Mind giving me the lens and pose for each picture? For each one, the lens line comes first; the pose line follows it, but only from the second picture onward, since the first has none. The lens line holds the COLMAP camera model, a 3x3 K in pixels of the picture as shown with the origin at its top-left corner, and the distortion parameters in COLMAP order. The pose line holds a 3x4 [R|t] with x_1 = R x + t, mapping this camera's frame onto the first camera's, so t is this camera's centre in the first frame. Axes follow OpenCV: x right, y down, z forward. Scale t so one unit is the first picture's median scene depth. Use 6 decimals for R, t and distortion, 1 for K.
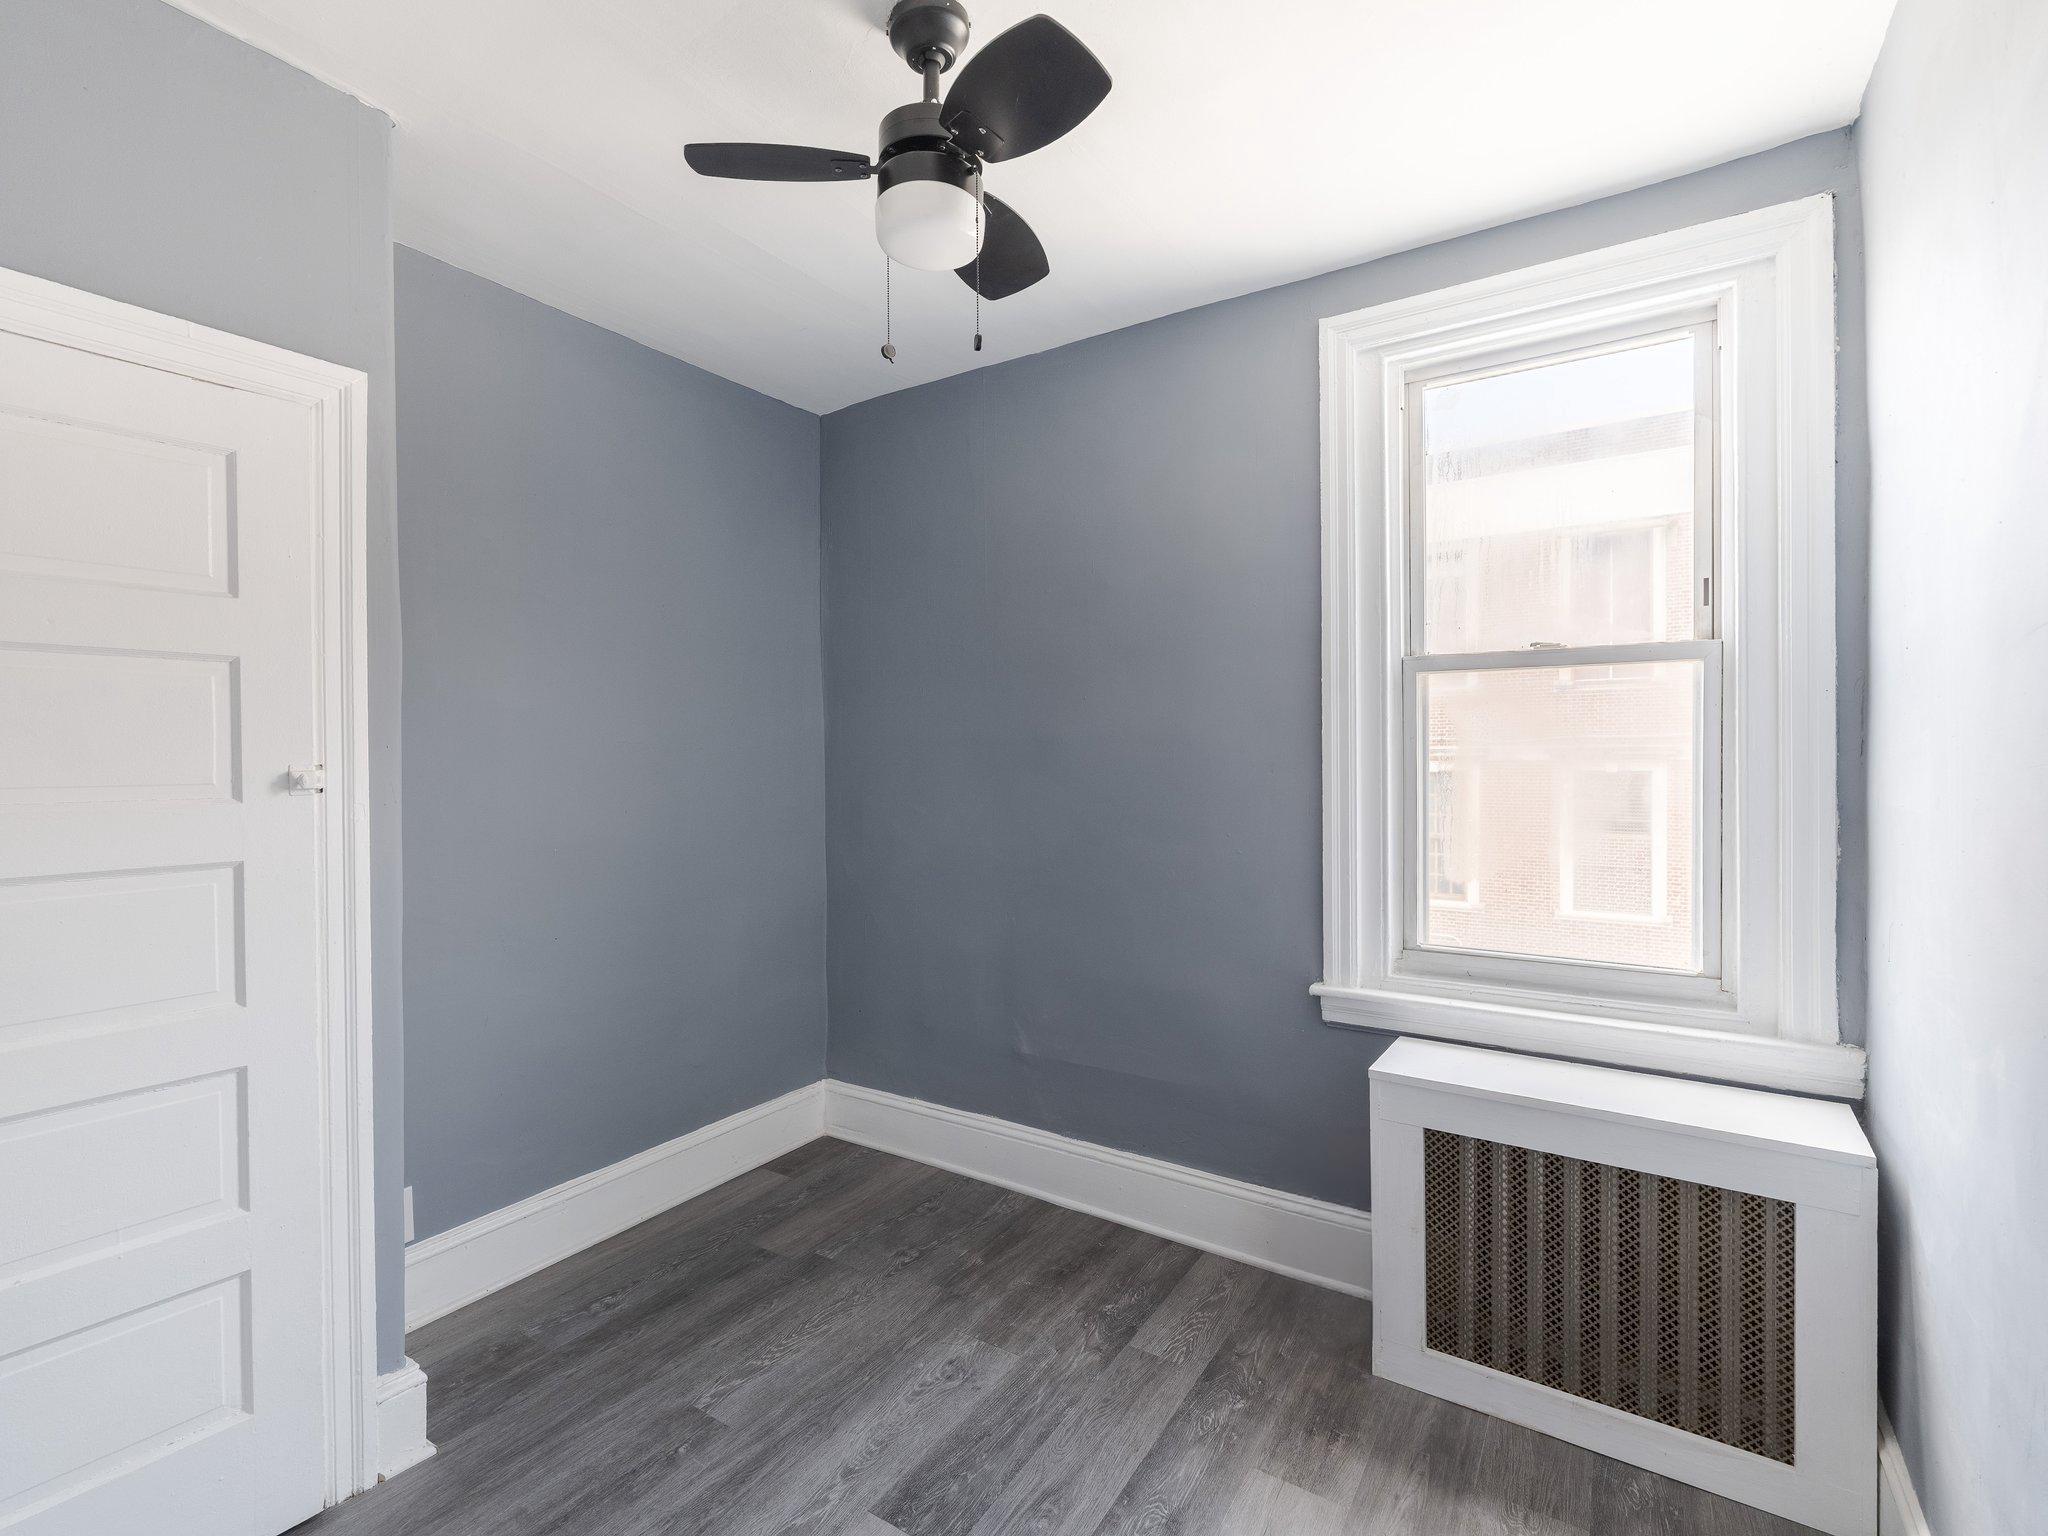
lens RADIAL K [[947.2, 0, 1025.2], [0, 947.2, 779.7], [0, 0, 1]] dist [0.000004, 0.000548]
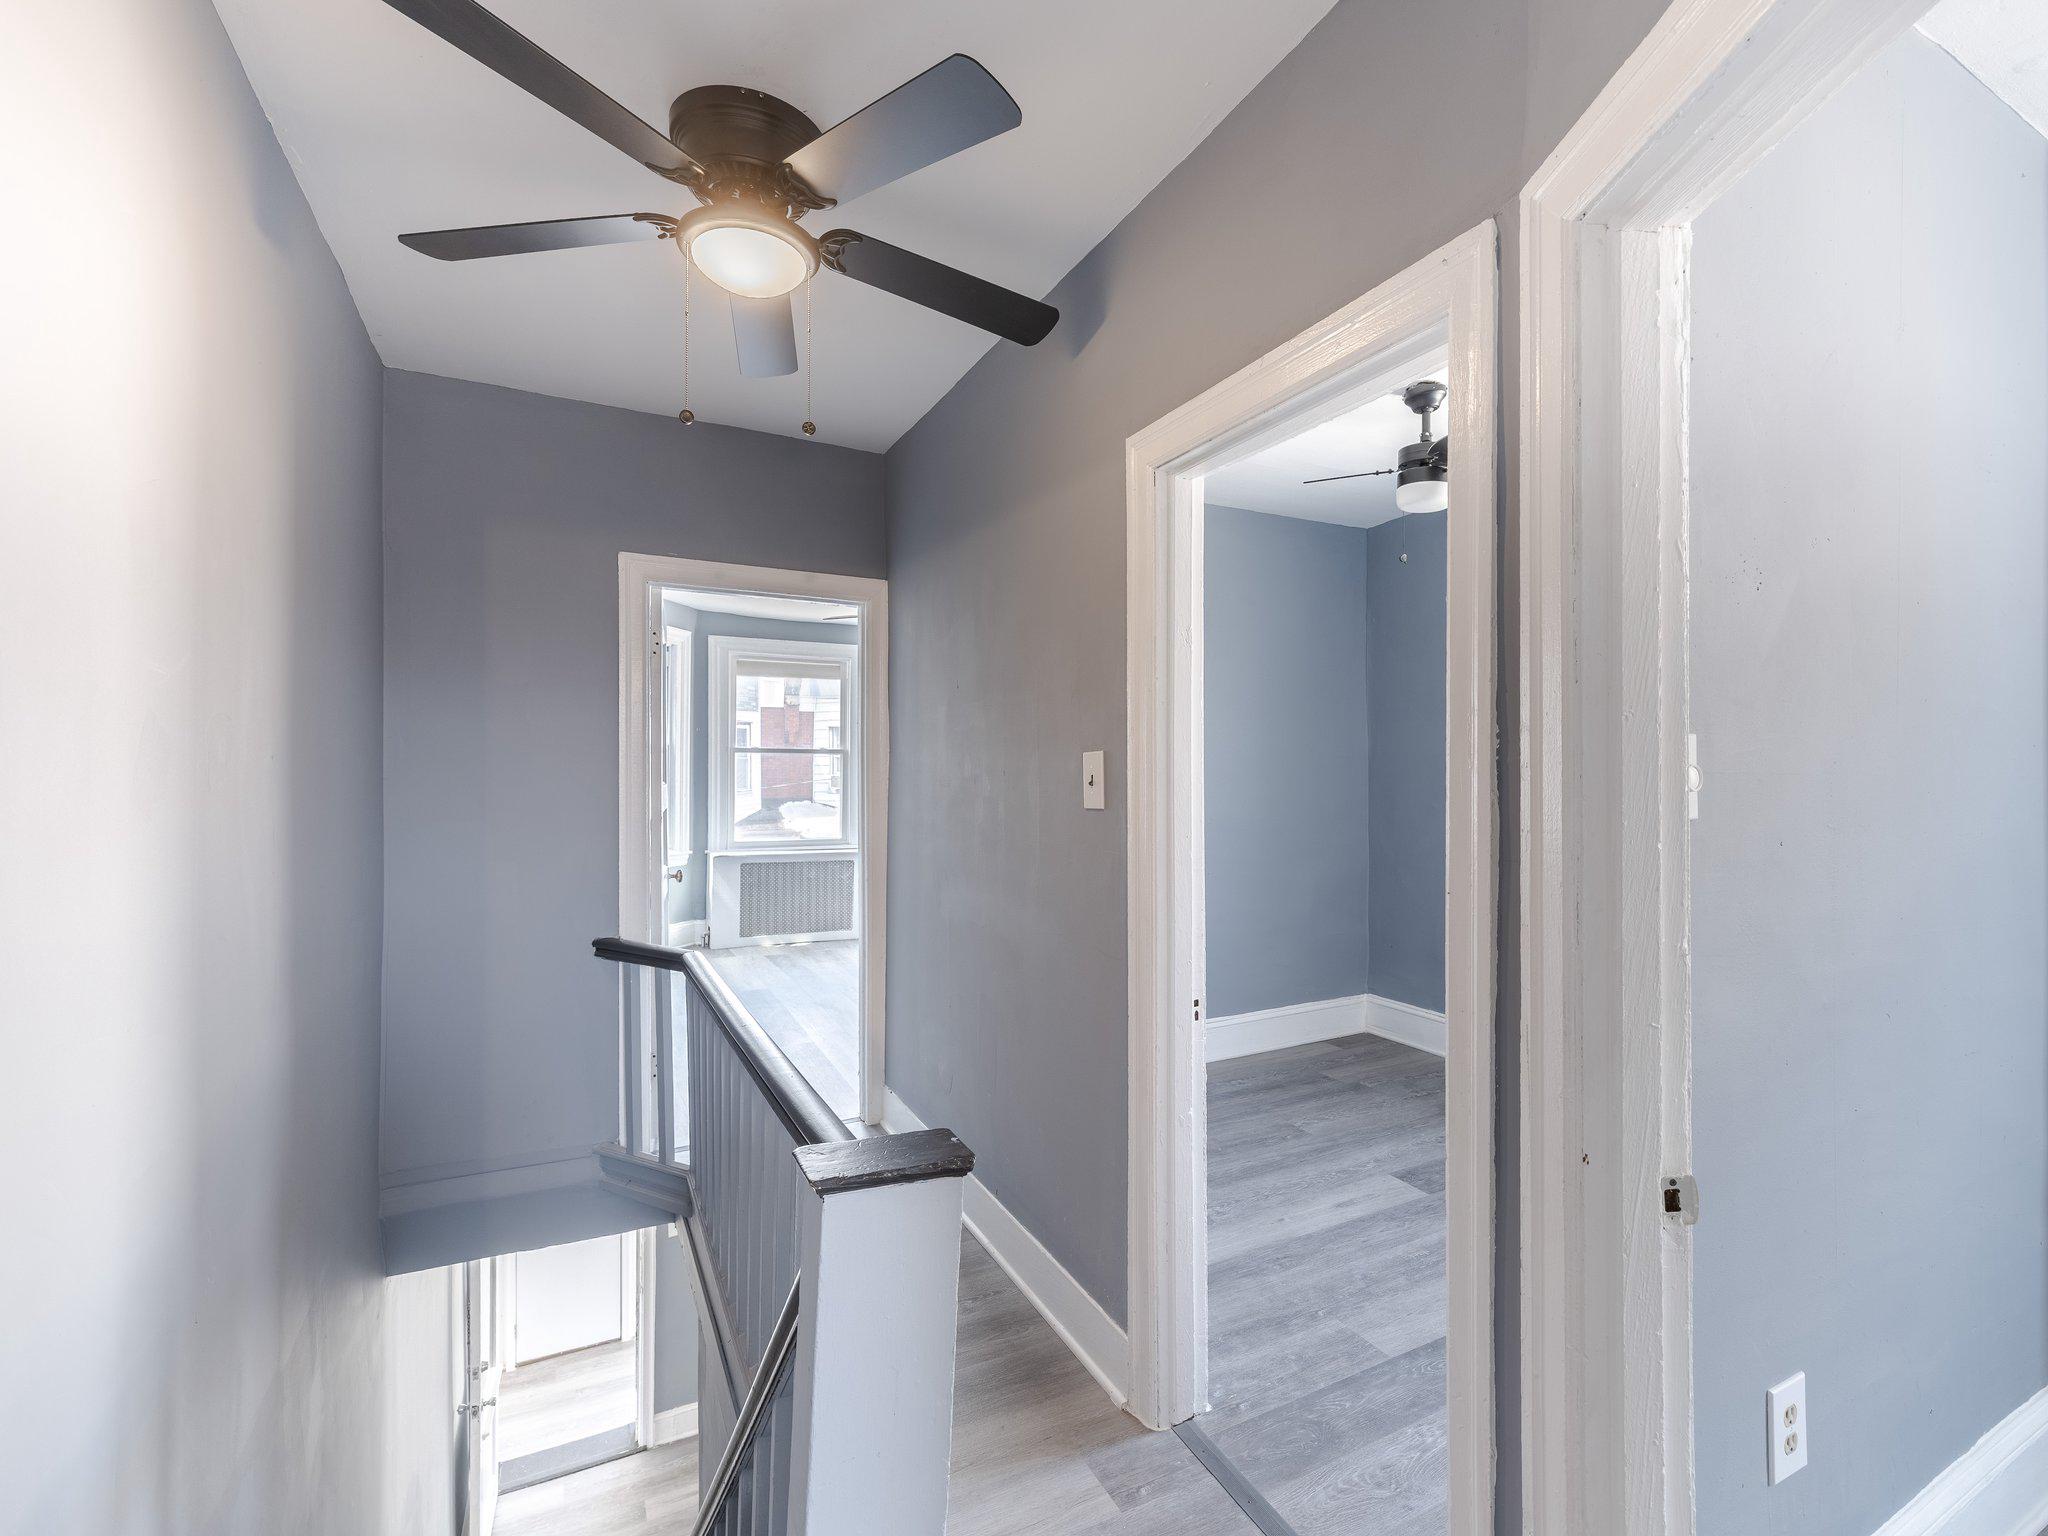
lens RADIAL K [[947.2, 0, 1025.2], [0, 947.2, 779.7], [0, 0, 1]] dist [0.000004, 0.000548]
pose [[0.847986, 0.005479, -0.529991, 0.162797], [-0.005982, 0.999982, 0.000766, -0.020811], [0.529985, 0.002521, 0.848003, -0.739464]]
